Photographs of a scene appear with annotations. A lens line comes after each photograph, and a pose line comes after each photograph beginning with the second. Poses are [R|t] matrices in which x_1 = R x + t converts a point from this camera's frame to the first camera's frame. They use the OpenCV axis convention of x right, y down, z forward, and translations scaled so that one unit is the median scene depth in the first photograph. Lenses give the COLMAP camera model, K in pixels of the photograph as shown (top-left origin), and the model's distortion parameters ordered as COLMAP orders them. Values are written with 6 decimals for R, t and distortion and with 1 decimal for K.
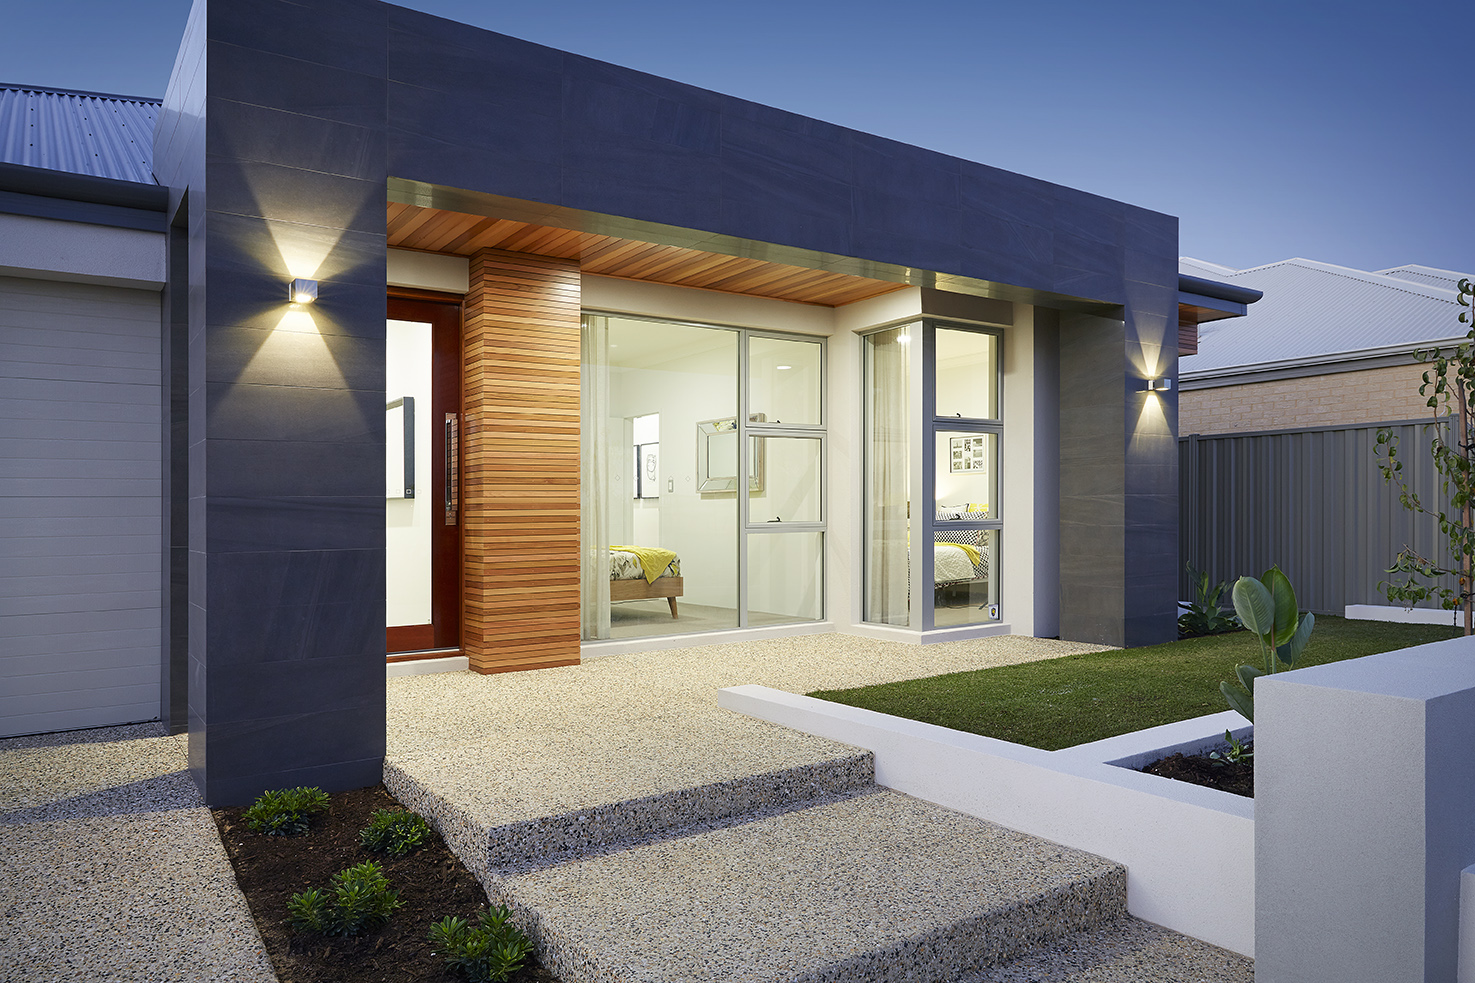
lens RADIAL K [[977.3, 0, 737.5], [0, 977.3, 491.5], [0, 0, 1]] dist [-0.001335, -0.000003]
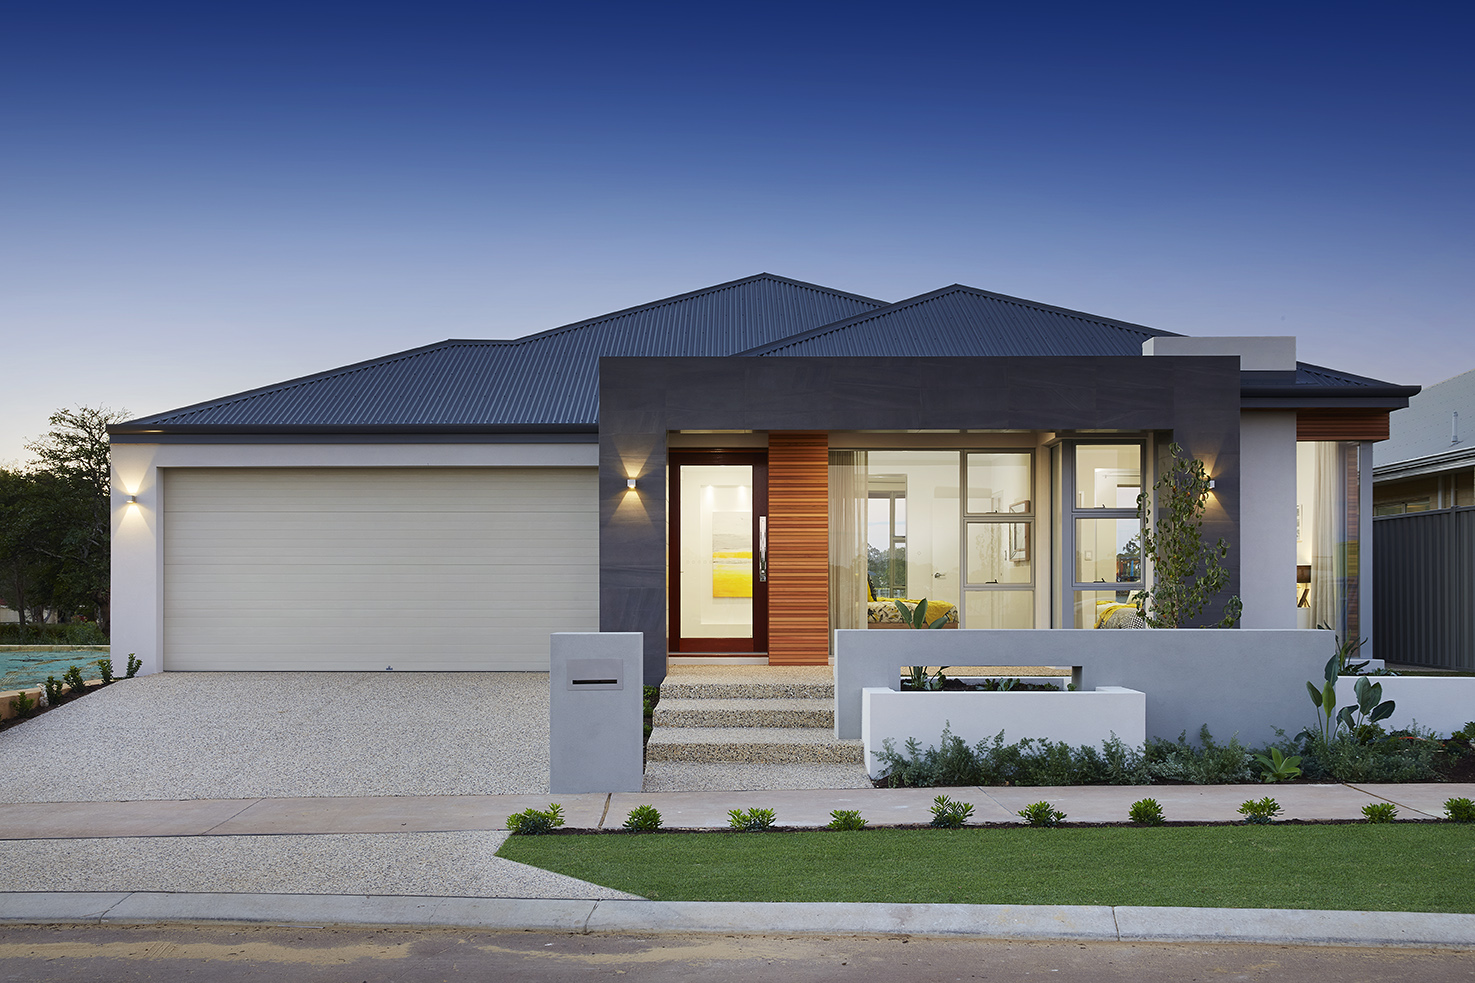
lens RADIAL K [[1626.2, 0, 736.7], [0, 1626.2, 548.8], [0, 0, 1]] dist [0.005547, 0.021395]
pose [[0.806759, -0.001994, -0.590877, 1.370750], [0.002304, 0.999997, -0.000229, -0.022589], [0.590876, -0.001177, 0.806761, -1.350746]]
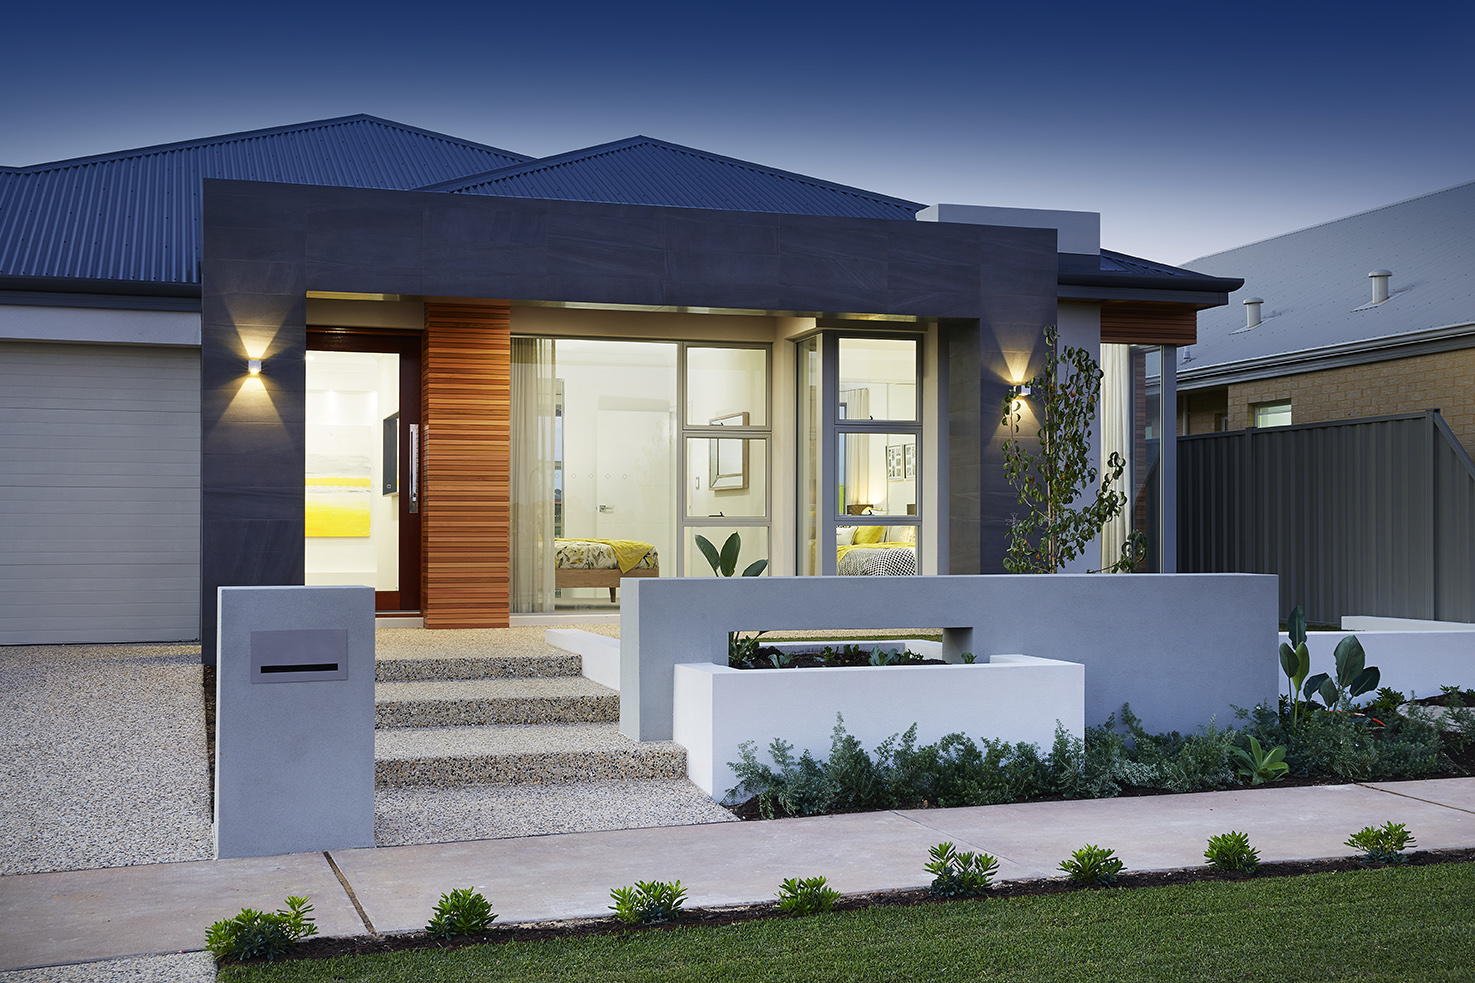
lens RADIAL K [[1718.0, 0, 737.5], [0, 1718.0, 491.5], [0, 0, 1]] dist [0.029539, 0.060562]
pose [[0.951217, 0.005346, -0.308475, 0.789716], [-0.005913, 0.999982, -0.000904, 0.006248], [0.308465, 0.002683, 0.951232, -0.981919]]
